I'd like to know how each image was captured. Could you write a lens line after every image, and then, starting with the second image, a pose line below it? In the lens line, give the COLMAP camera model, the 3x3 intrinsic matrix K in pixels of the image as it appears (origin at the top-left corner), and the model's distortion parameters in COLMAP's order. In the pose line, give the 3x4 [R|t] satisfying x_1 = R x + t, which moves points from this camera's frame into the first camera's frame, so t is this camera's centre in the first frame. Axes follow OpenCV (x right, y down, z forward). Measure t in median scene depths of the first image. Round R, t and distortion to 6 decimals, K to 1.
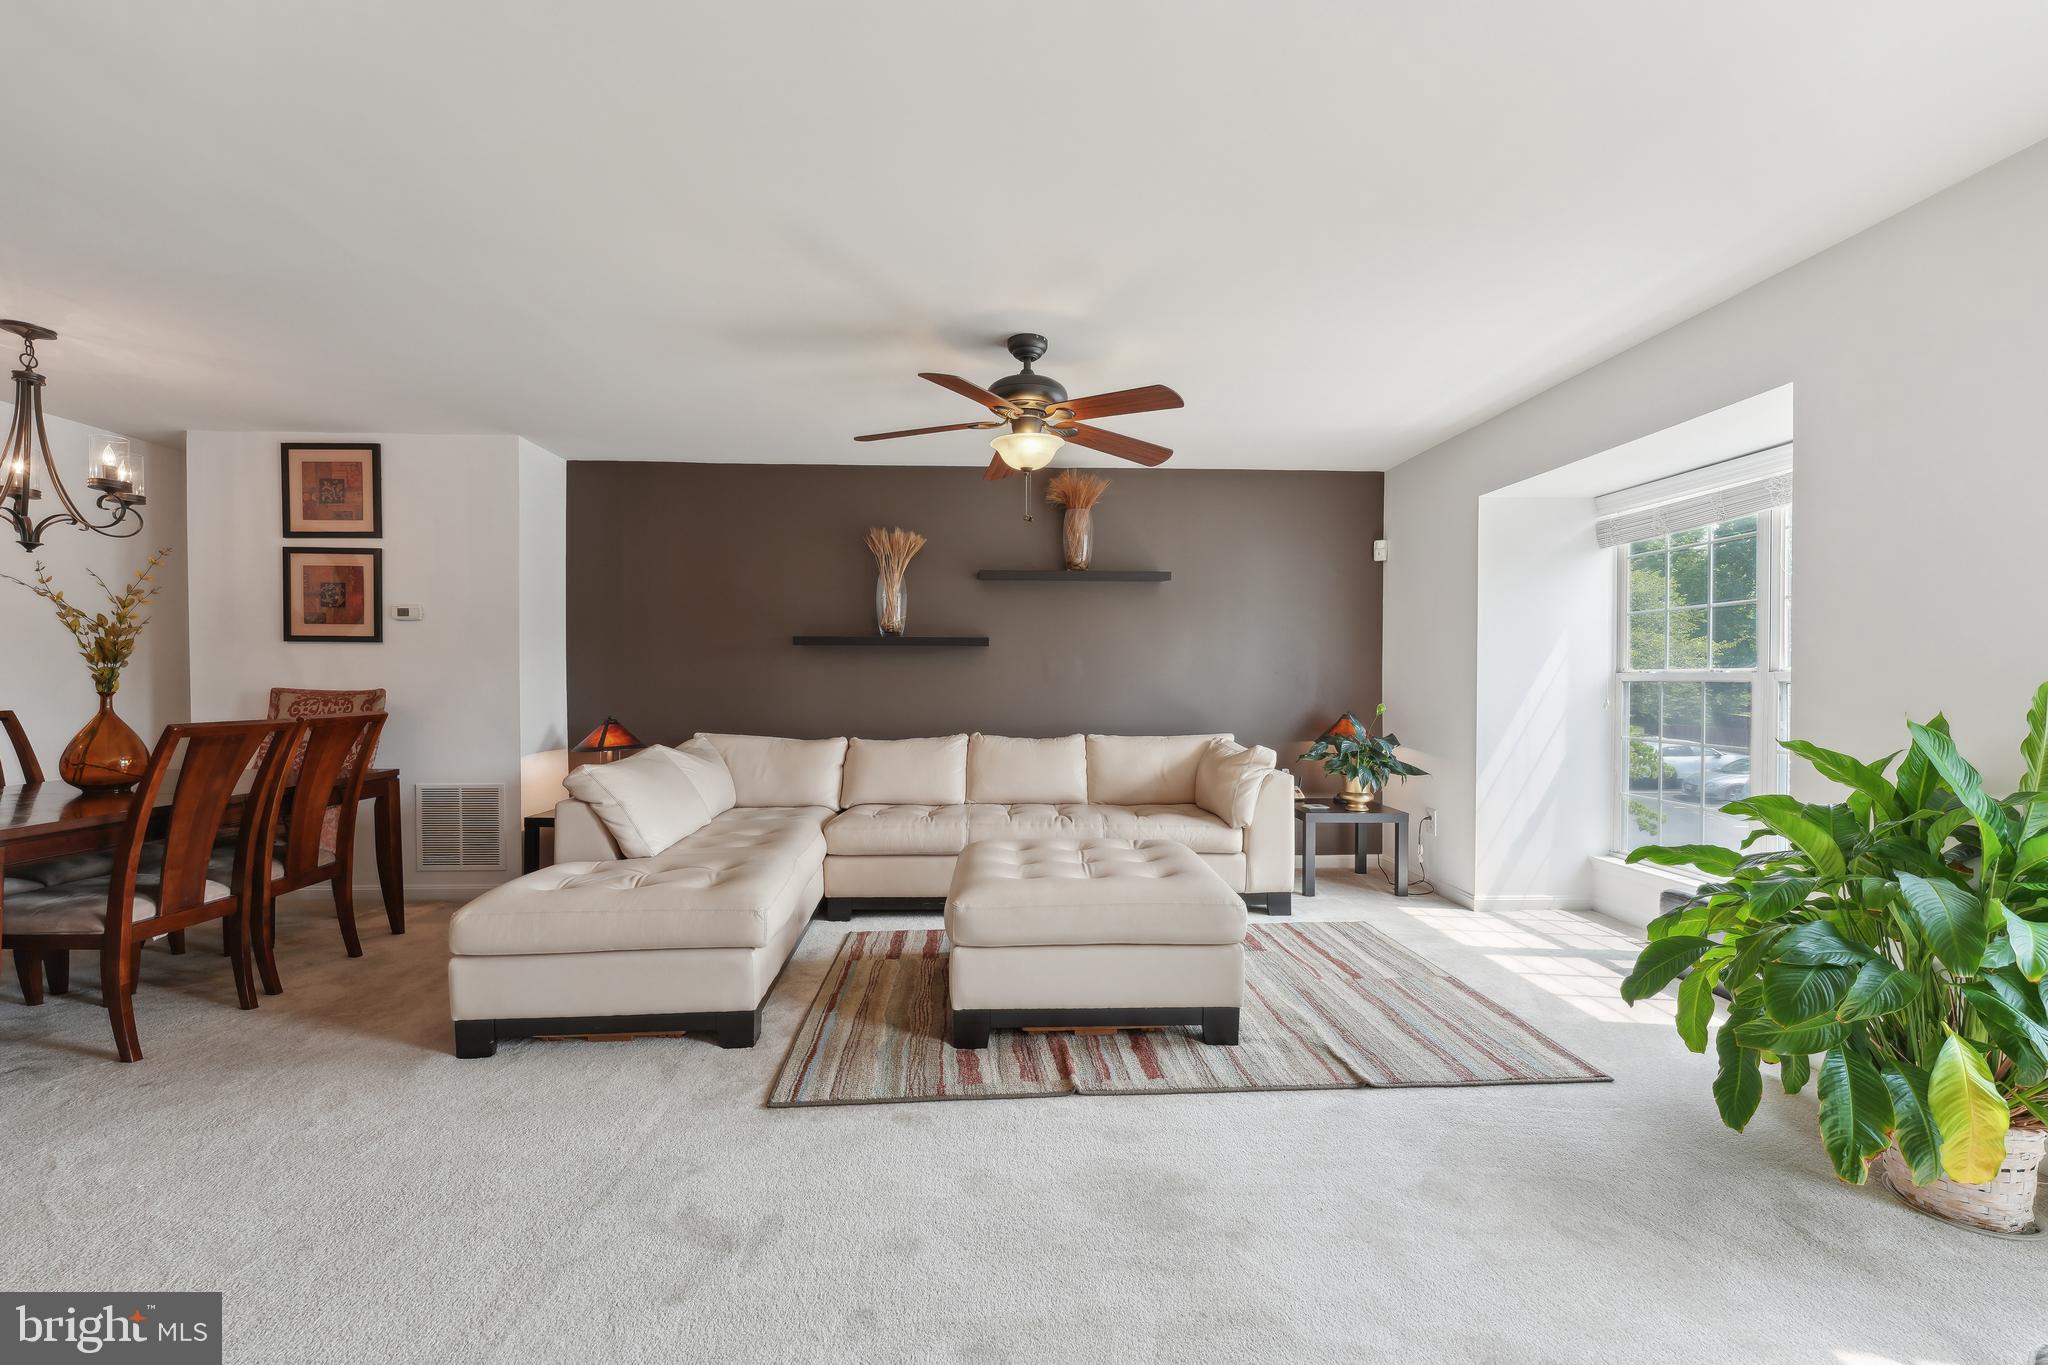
lens RADIAL K [[824.9, 0, 1030.1], [0, 824.9, 686.5], [0, 0, 1]] dist [-0.012541, 0.004481]
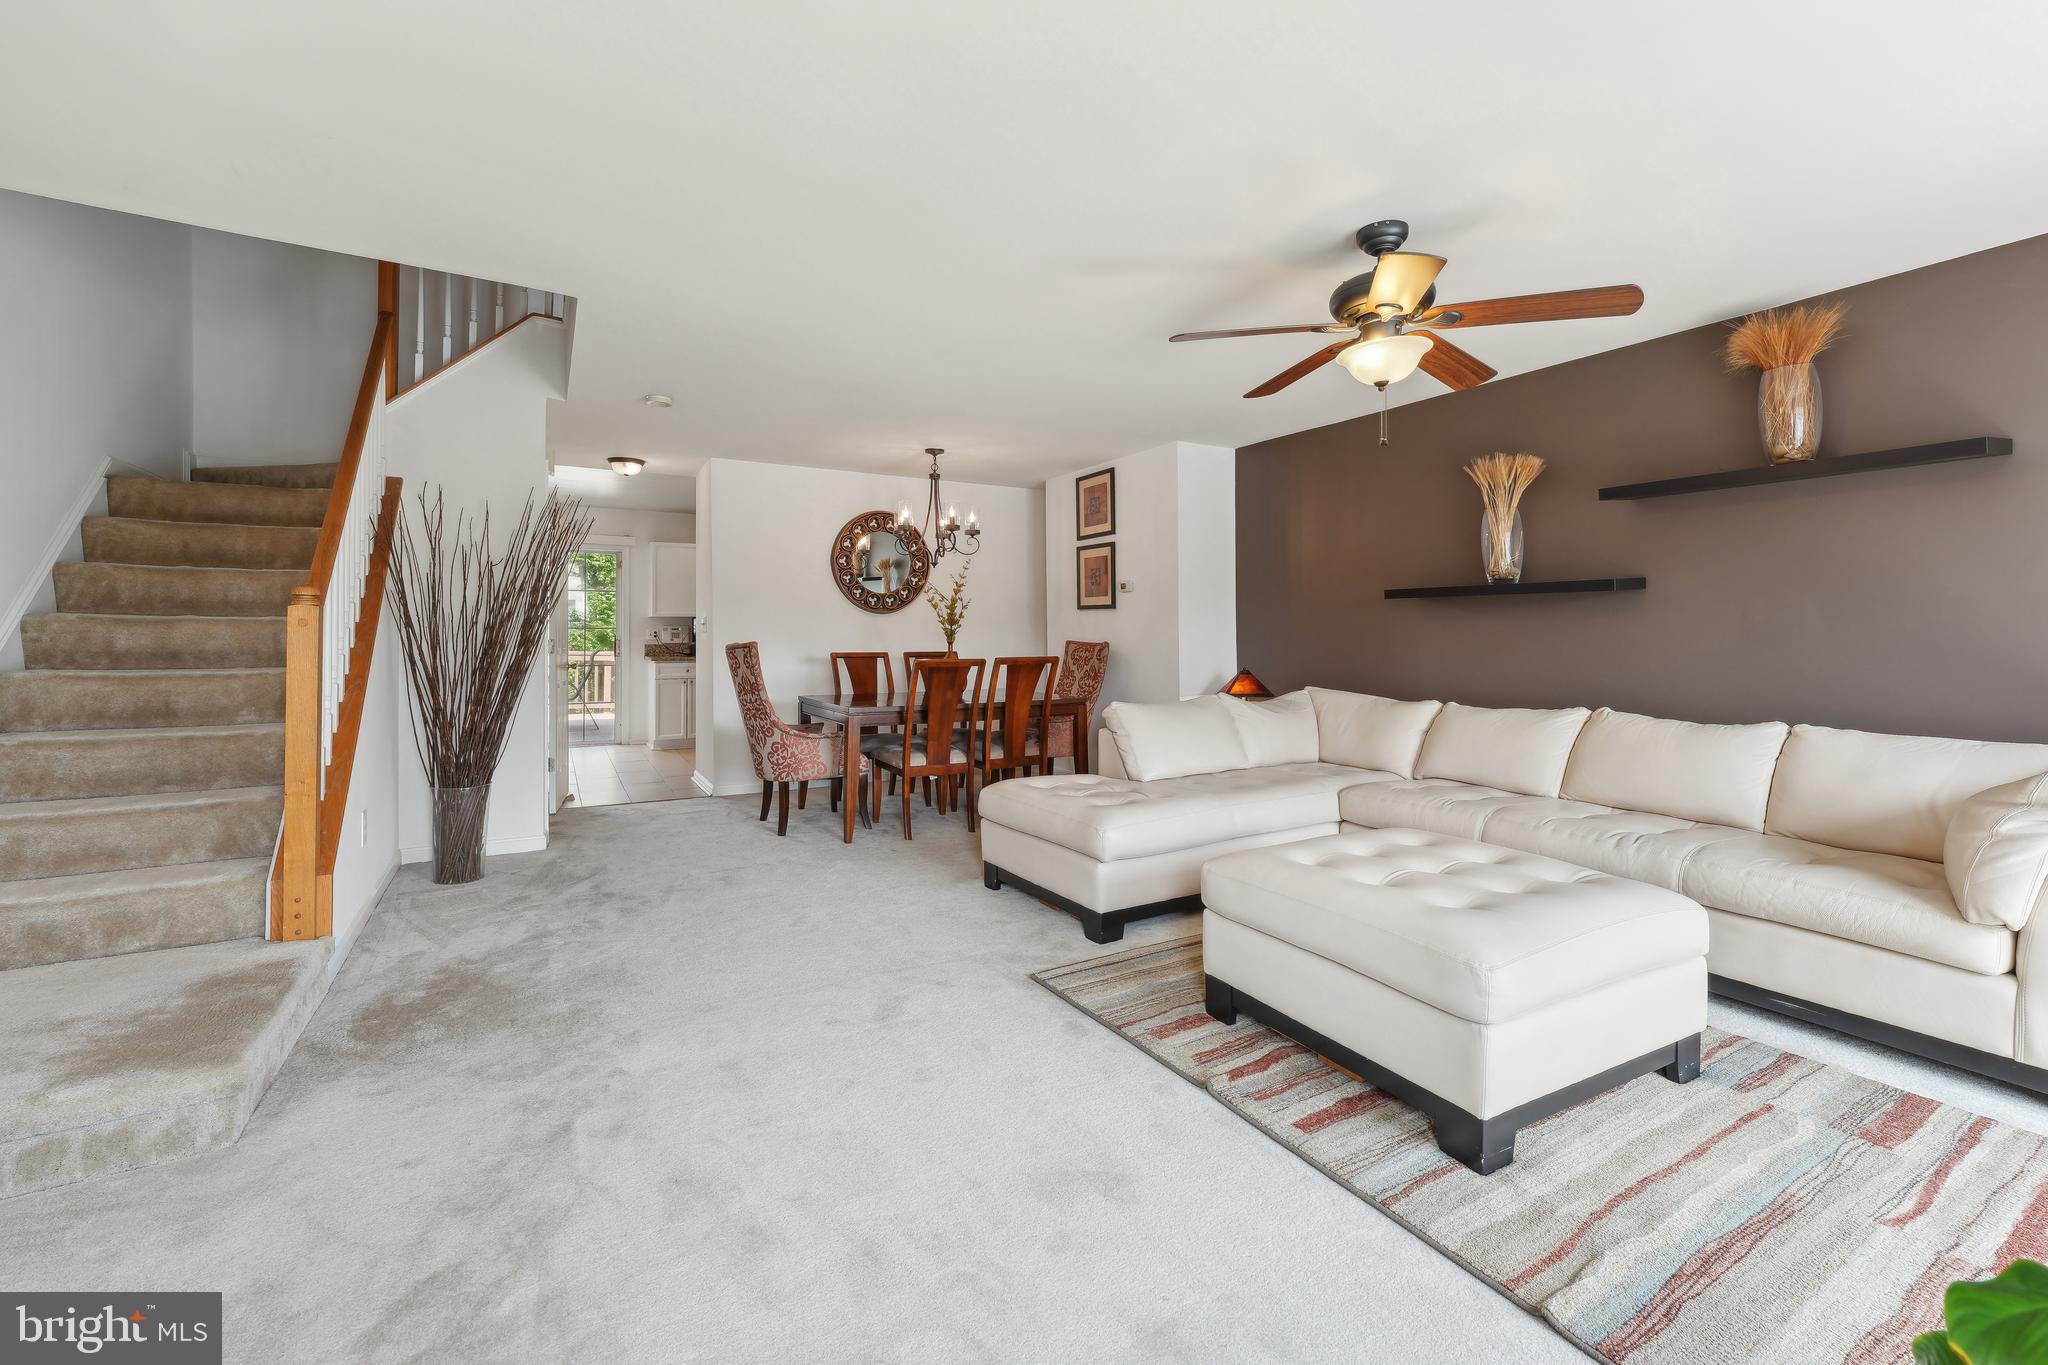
lens RADIAL K [[856.0, 0, 1027.8], [0, 856.0, 627.0], [0, 0, 1]] dist [-0.001534, -0.000071]
pose [[0.446126, -0.007648, -0.894938, 0.569515], [-0.009127, 0.999873, -0.013094, -0.002265], [0.894924, 0.014009, 0.445999, 0.273689]]
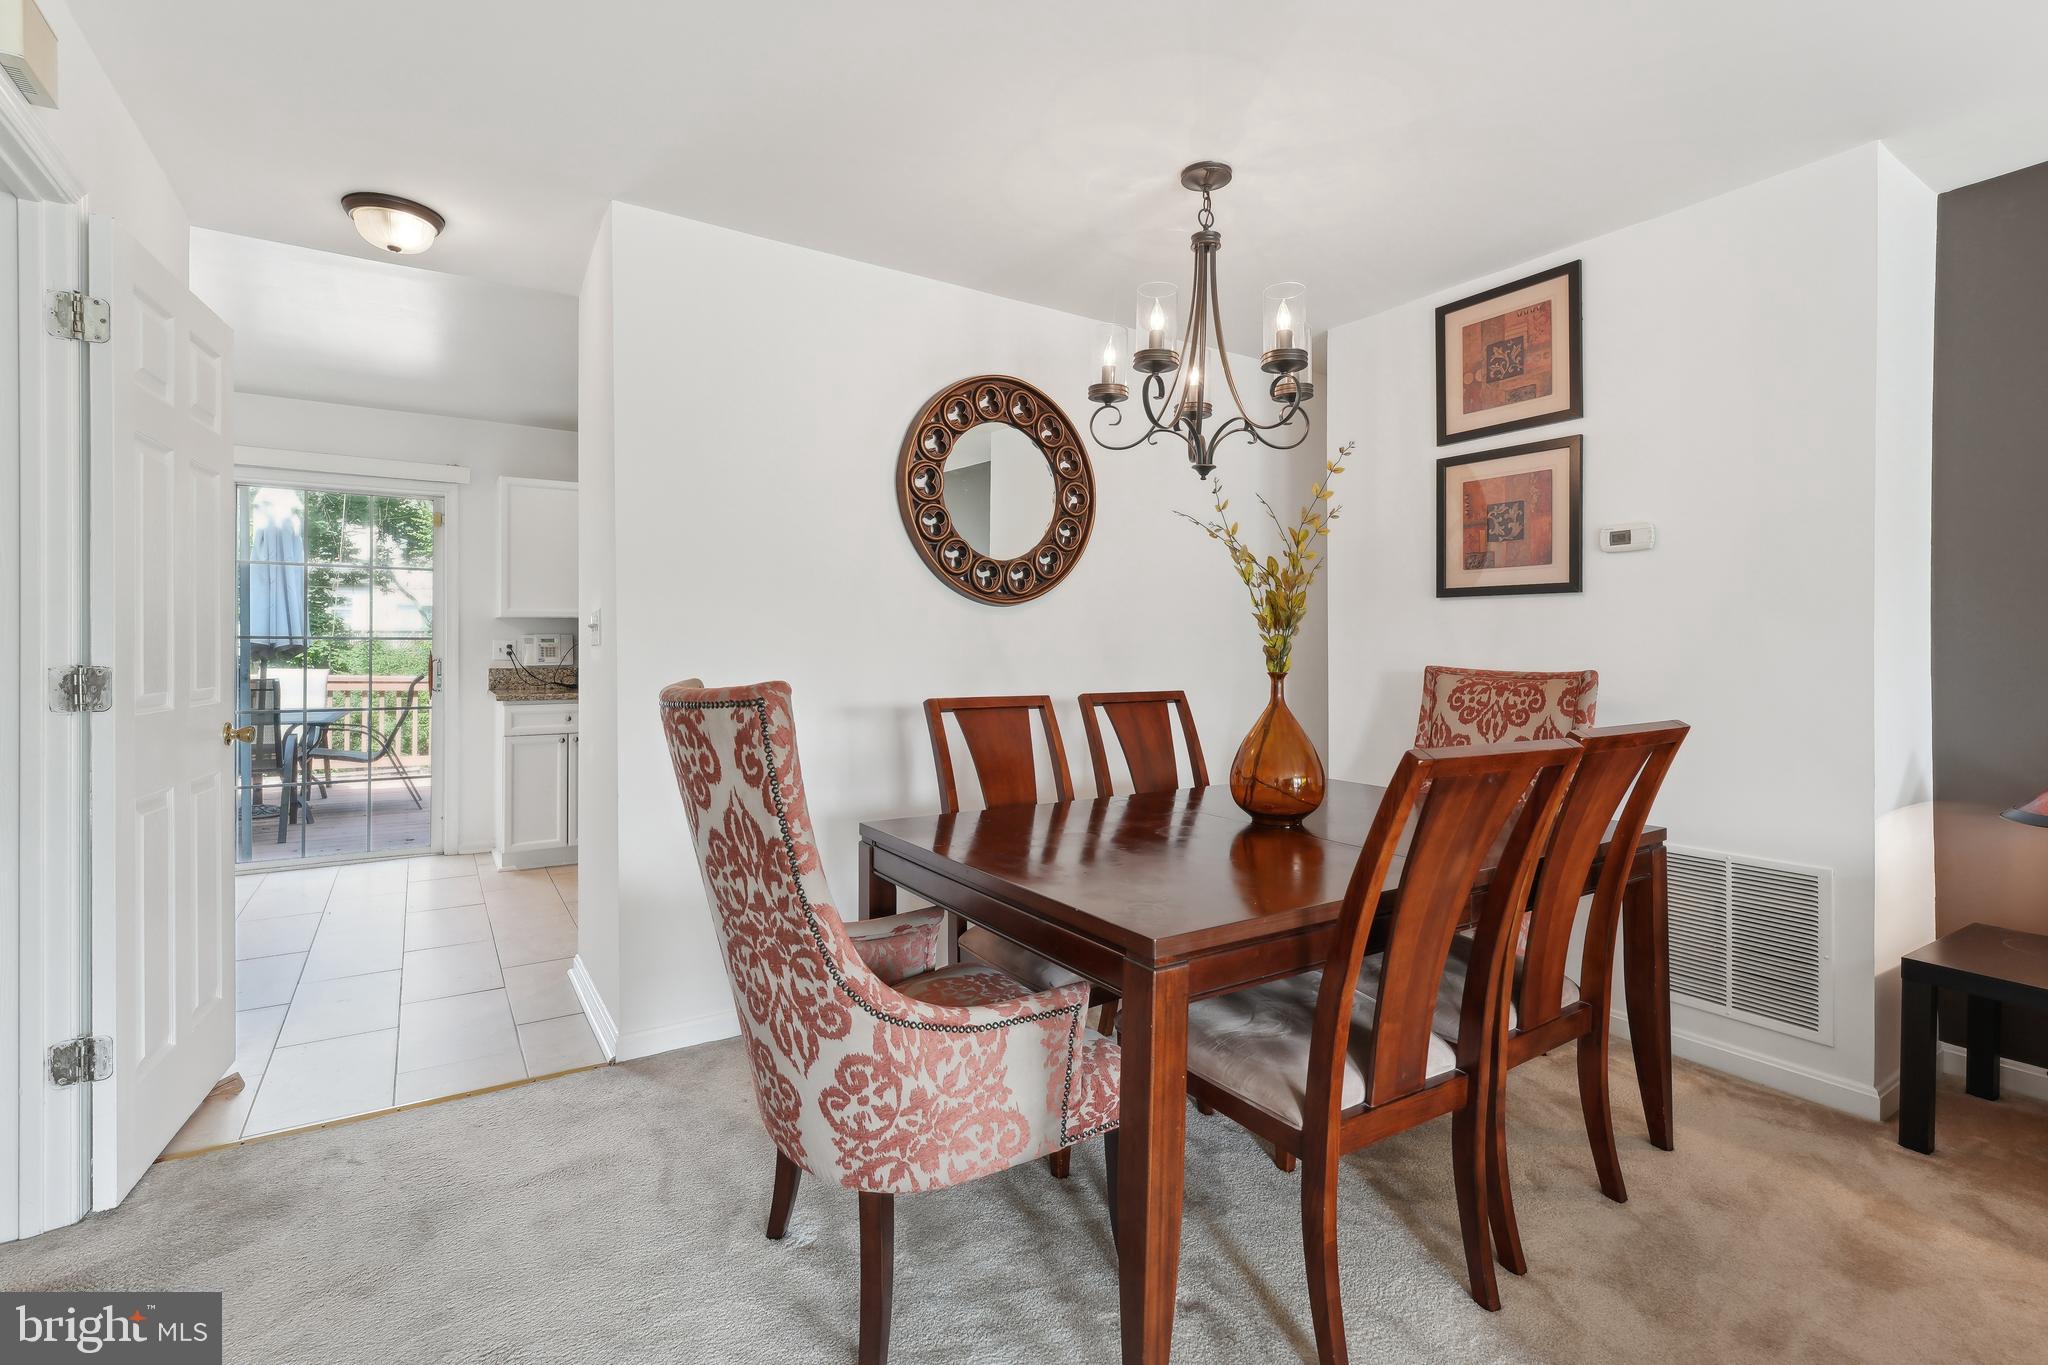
lens RADIAL K [[928.2, 0, 1018.4], [0, 928.2, 647.3], [0, 0, 1]] dist [-0.000475, -0.000110]
pose [[0.493111, -0.000967, -0.869966, -0.514176], [-0.011217, 0.999909, -0.007470, -0.005059], [0.869894, 0.013441, 0.493055, 0.395109]]
